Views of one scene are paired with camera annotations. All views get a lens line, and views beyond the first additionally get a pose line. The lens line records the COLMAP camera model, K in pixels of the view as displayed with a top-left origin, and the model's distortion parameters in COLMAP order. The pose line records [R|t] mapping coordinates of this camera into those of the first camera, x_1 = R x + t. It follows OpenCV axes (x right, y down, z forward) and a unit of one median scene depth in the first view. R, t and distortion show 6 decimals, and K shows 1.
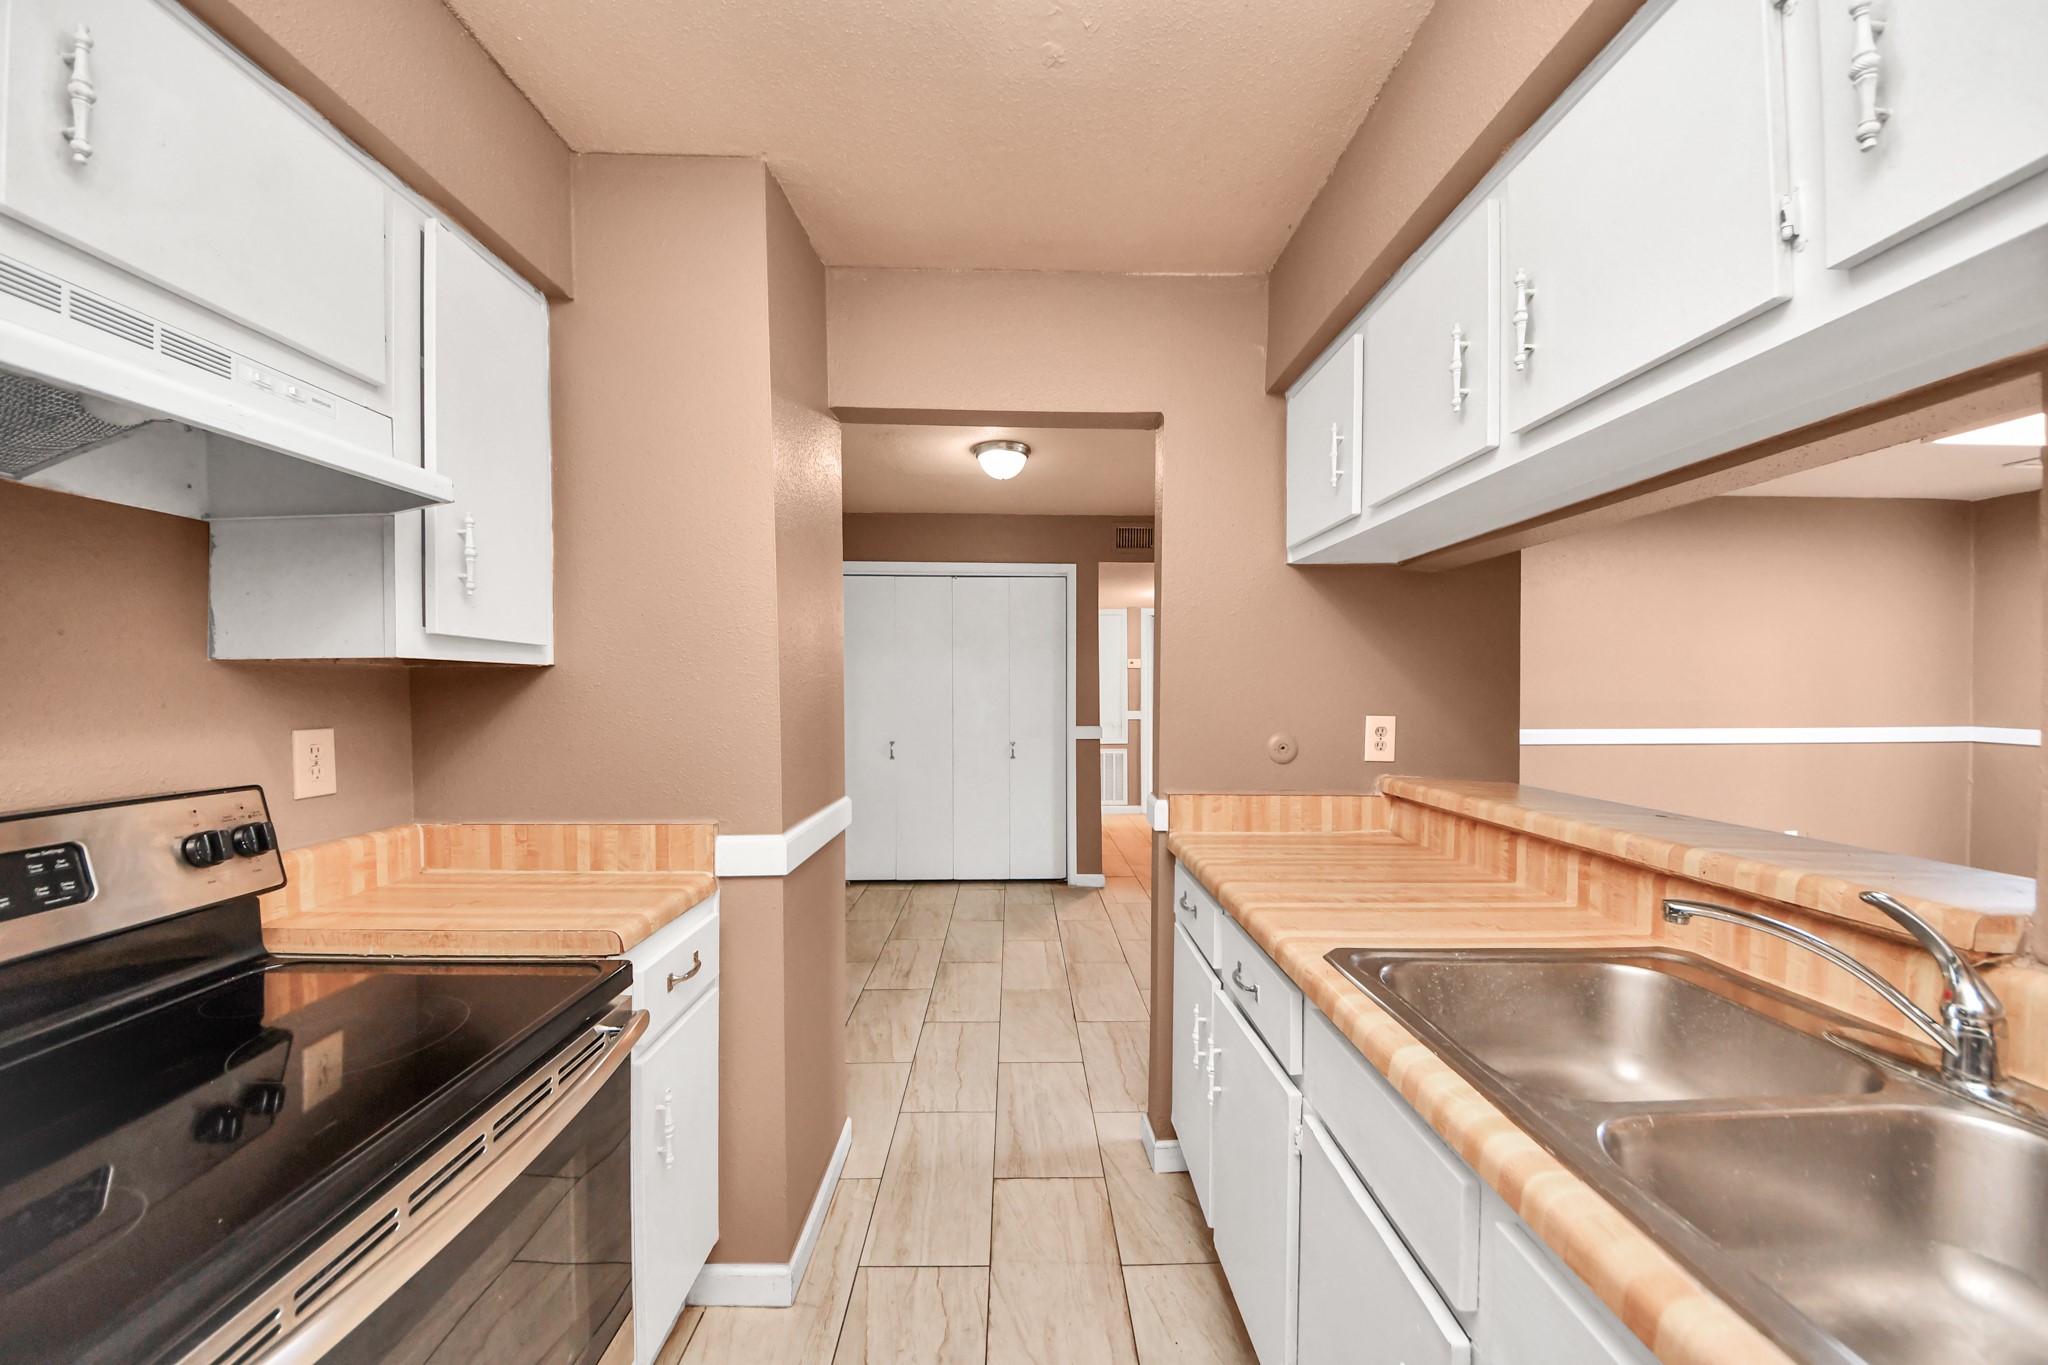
lens RADIAL K [[719.2, 0, 1025.0], [0, 719.2, 697.1], [0, 0, 1]] dist [0.024055, -0.016484]
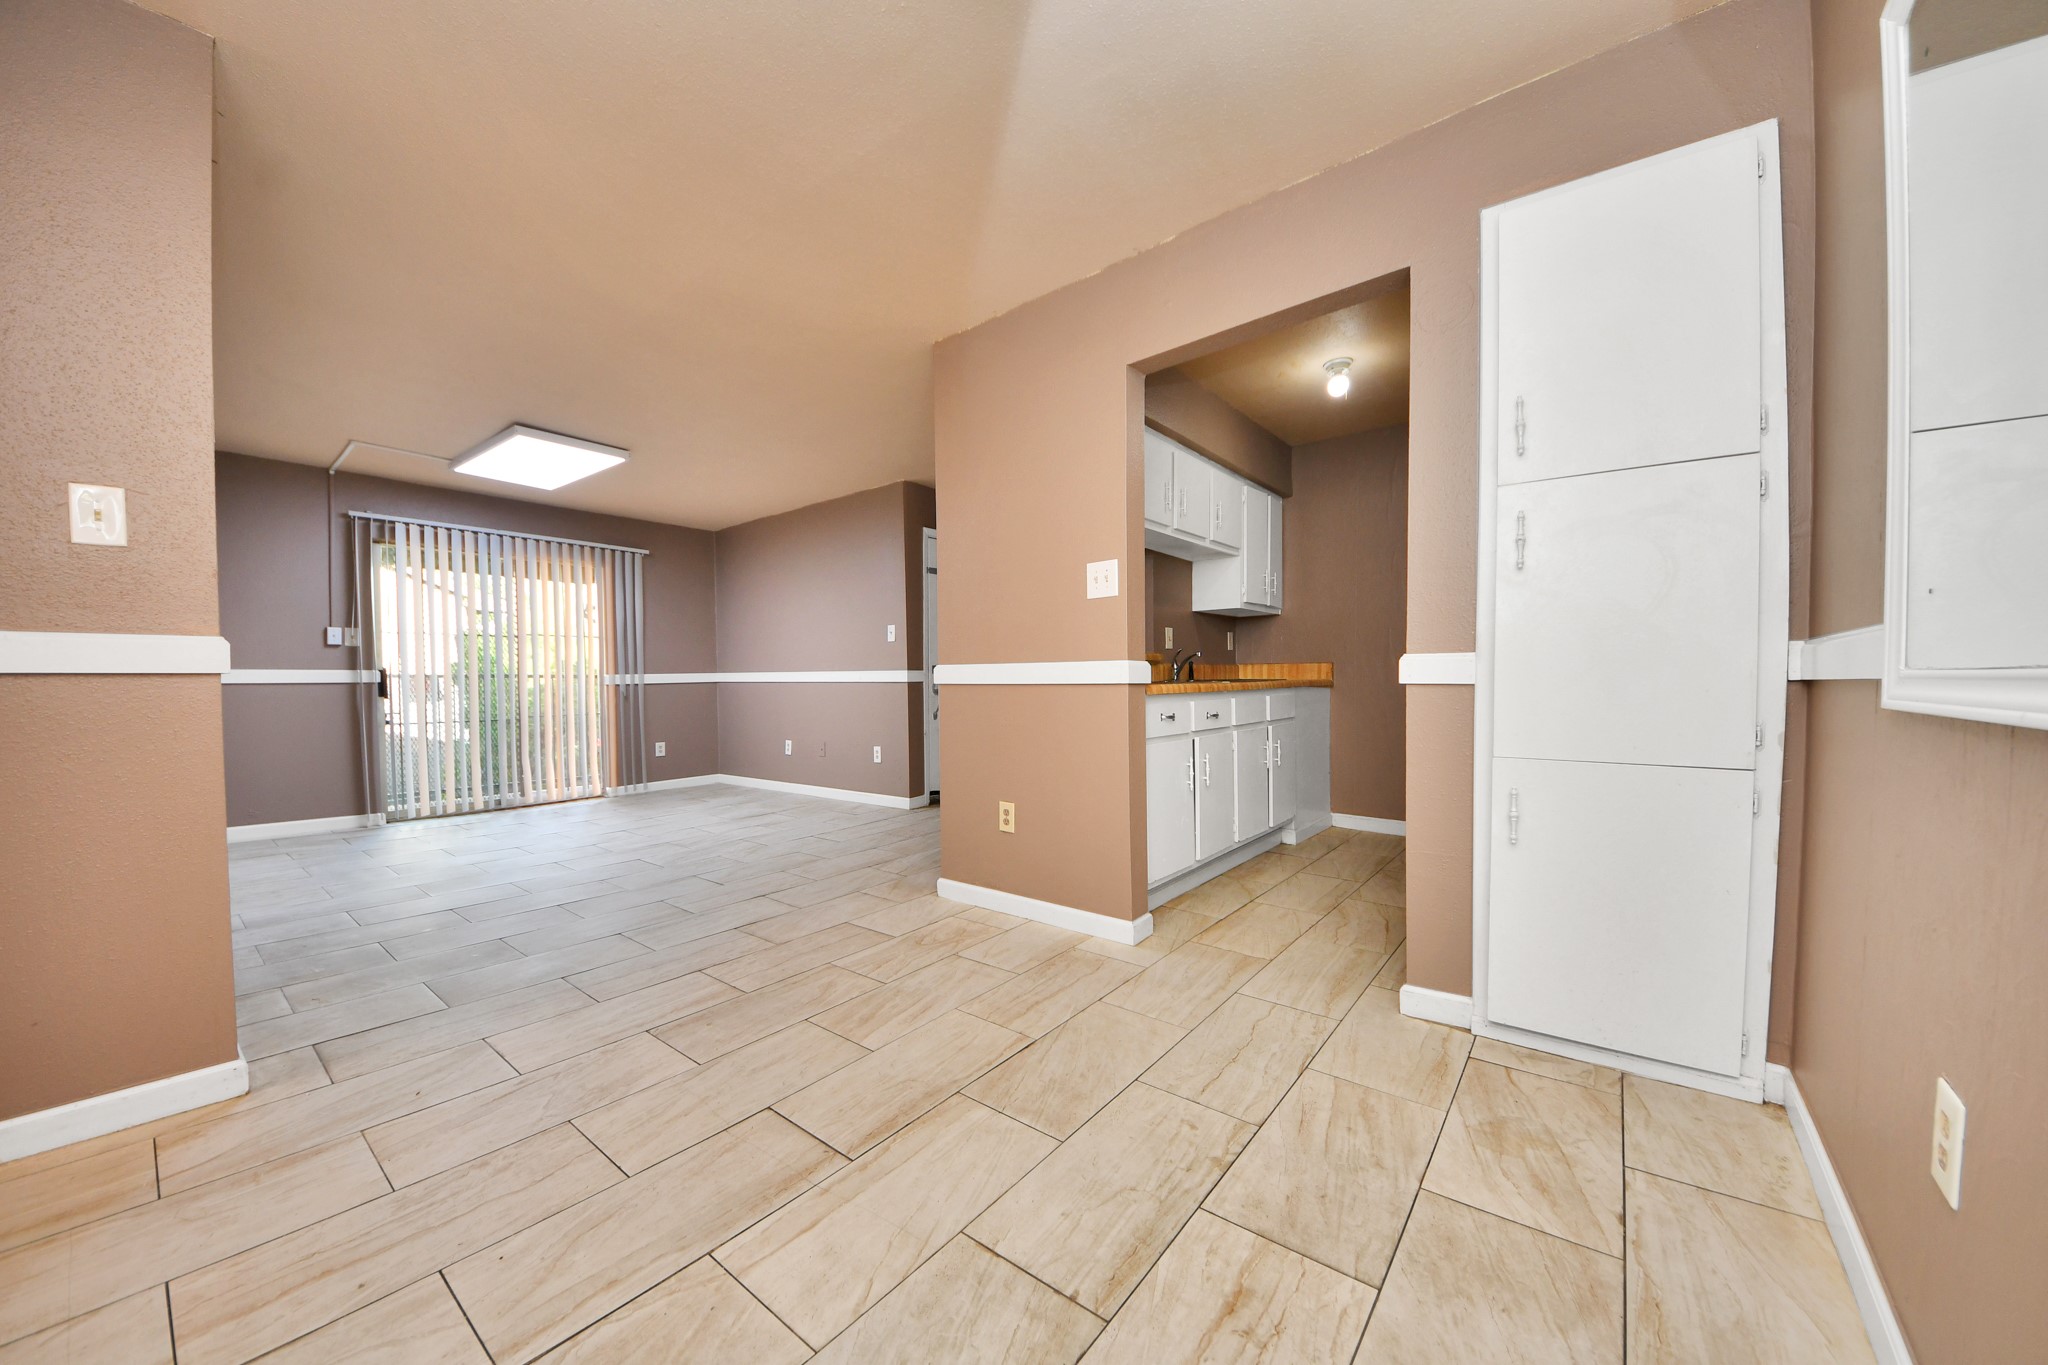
lens RADIAL K [[724.5, 0, 1022.5], [0, 724.5, 694.6], [0, 0, 1]] dist [0.036325, -0.023605]
pose [[-0.767263, -0.003169, 0.641324, -0.656336], [0.023889, 0.999153, 0.033518, 0.198208], [-0.640887, 0.041037, -0.766537, 2.825363]]
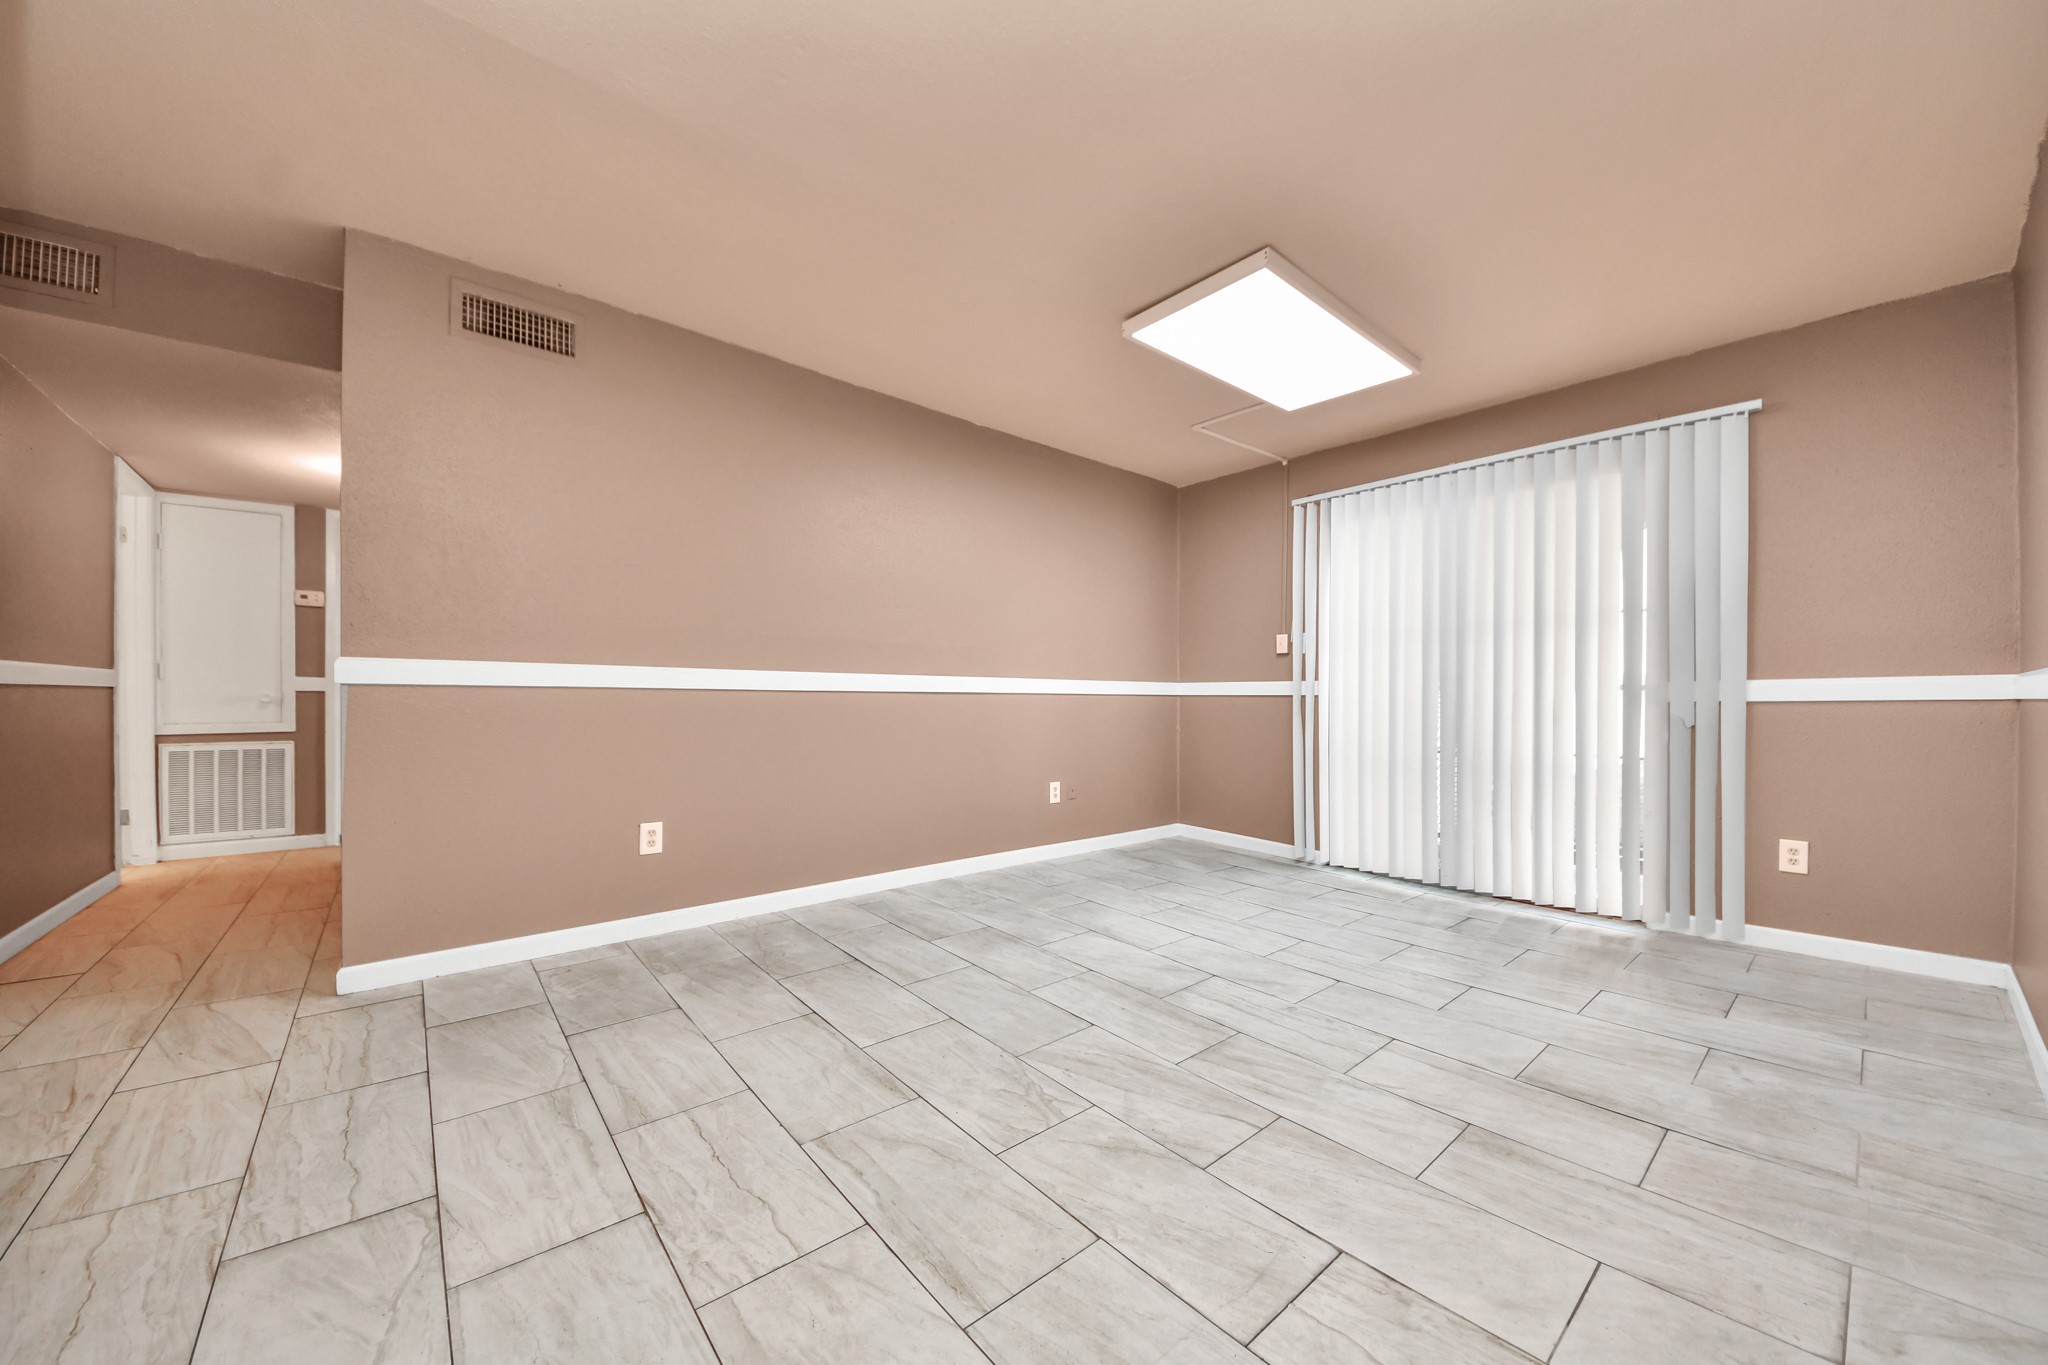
lens RADIAL K [[721.2, 0, 1019.1], [0, 721.2, 702.6], [0, 0, 1]] dist [0.028678, -0.017346]
pose [[0.777106, 0.002523, 0.629364, 1.099407], [0.004388, 0.999946, -0.009426, 0.235315], [-0.629354, 0.010087, 0.777053, 0.709674]]
